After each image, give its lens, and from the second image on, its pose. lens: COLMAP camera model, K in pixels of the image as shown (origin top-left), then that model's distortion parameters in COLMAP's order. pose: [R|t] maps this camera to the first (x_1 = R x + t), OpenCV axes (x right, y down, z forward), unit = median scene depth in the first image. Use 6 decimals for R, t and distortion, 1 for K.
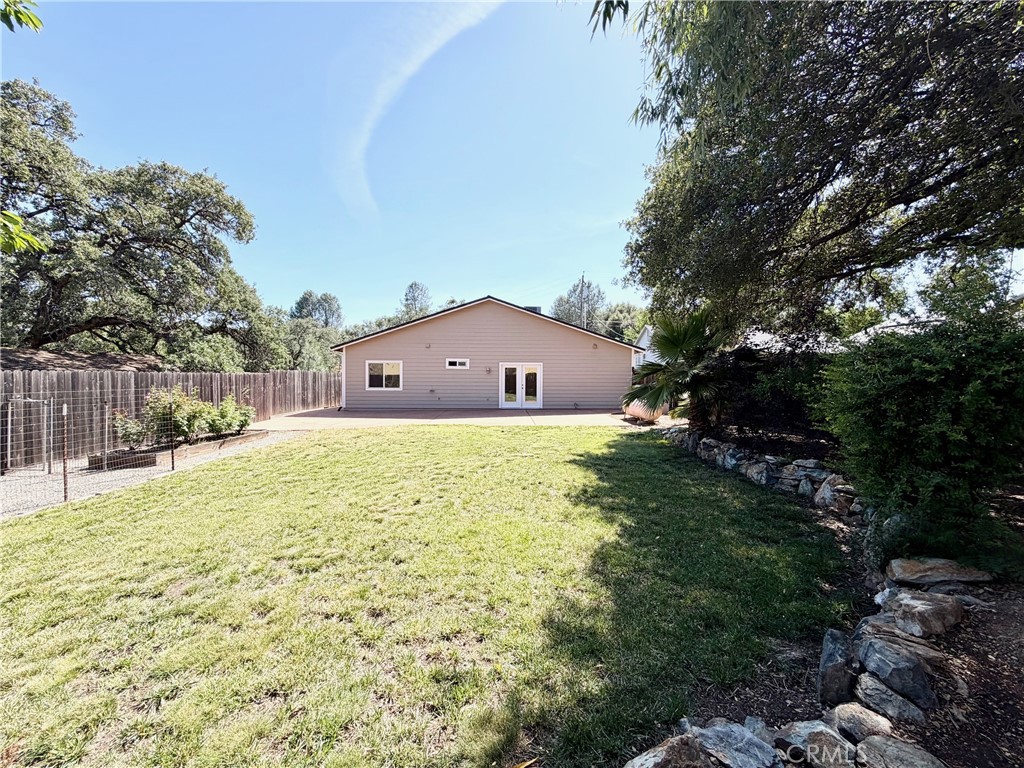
lens RADIAL K [[407.2, 0, 510.6], [0, 407.2, 385.0], [0, 0, 1]] dist [-0.000114, -0.000048]
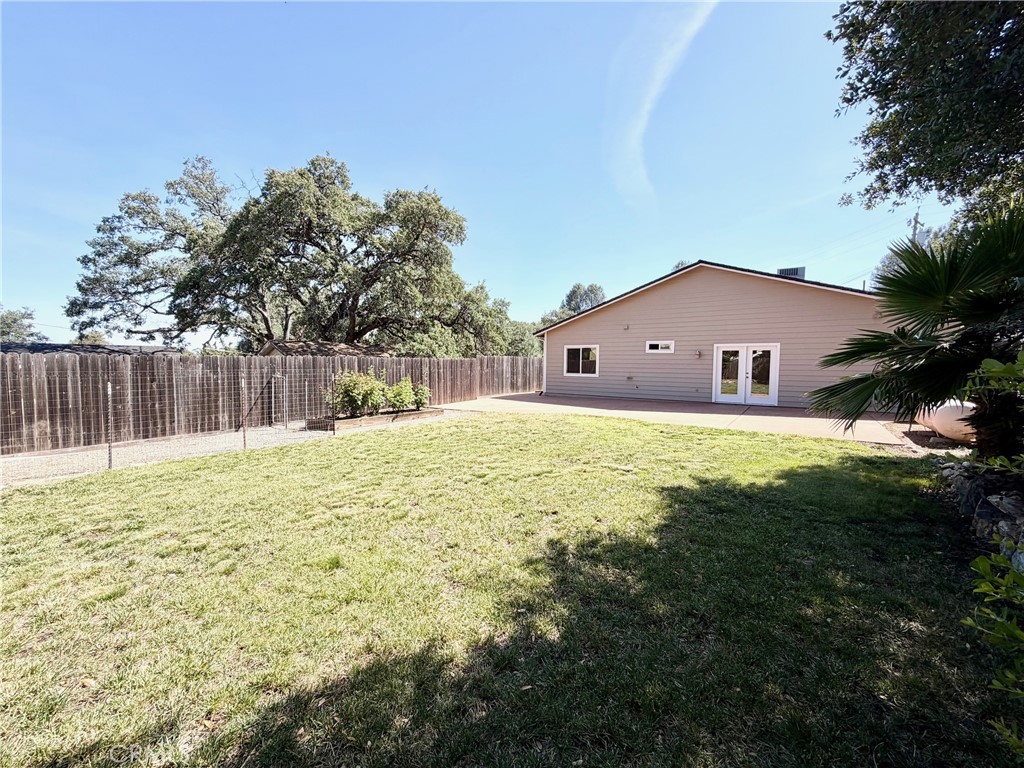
lens RADIAL K [[407.2, 0, 512.5], [0, 407.2, 385.0], [0, 0, 1]] dist [-0.000114, -0.000048]
pose [[0.800861, 0.033842, -0.597893, 0.134707], [-0.014418, 0.999202, 0.037244, 0.000119], [0.598676, -0.021207, 0.800710, 0.135163]]
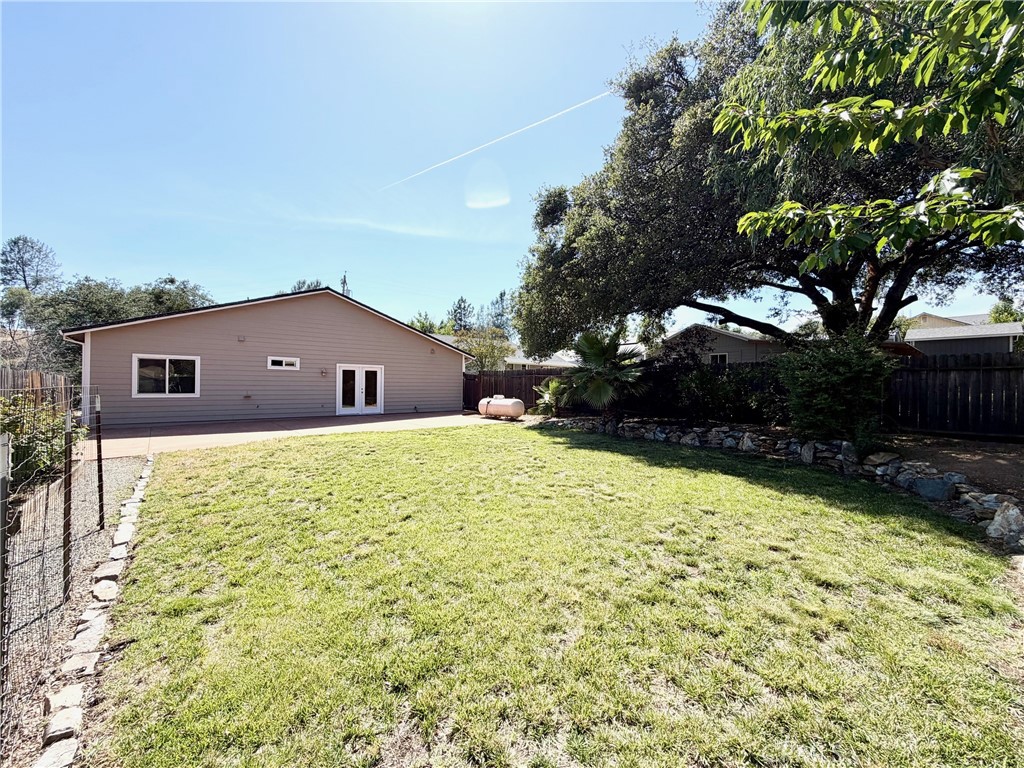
lens RADIAL K [[407.2, 0, 512.8], [0, 407.2, 384.4], [0, 0, 1]] dist [-0.000114, -0.000048]
pose [[0.775366, 0.002620, 0.631507, -0.291689], [0.010101, 0.999812, -0.016550, 0.008490], [-0.631431, 0.019211, 0.775194, 0.073739]]
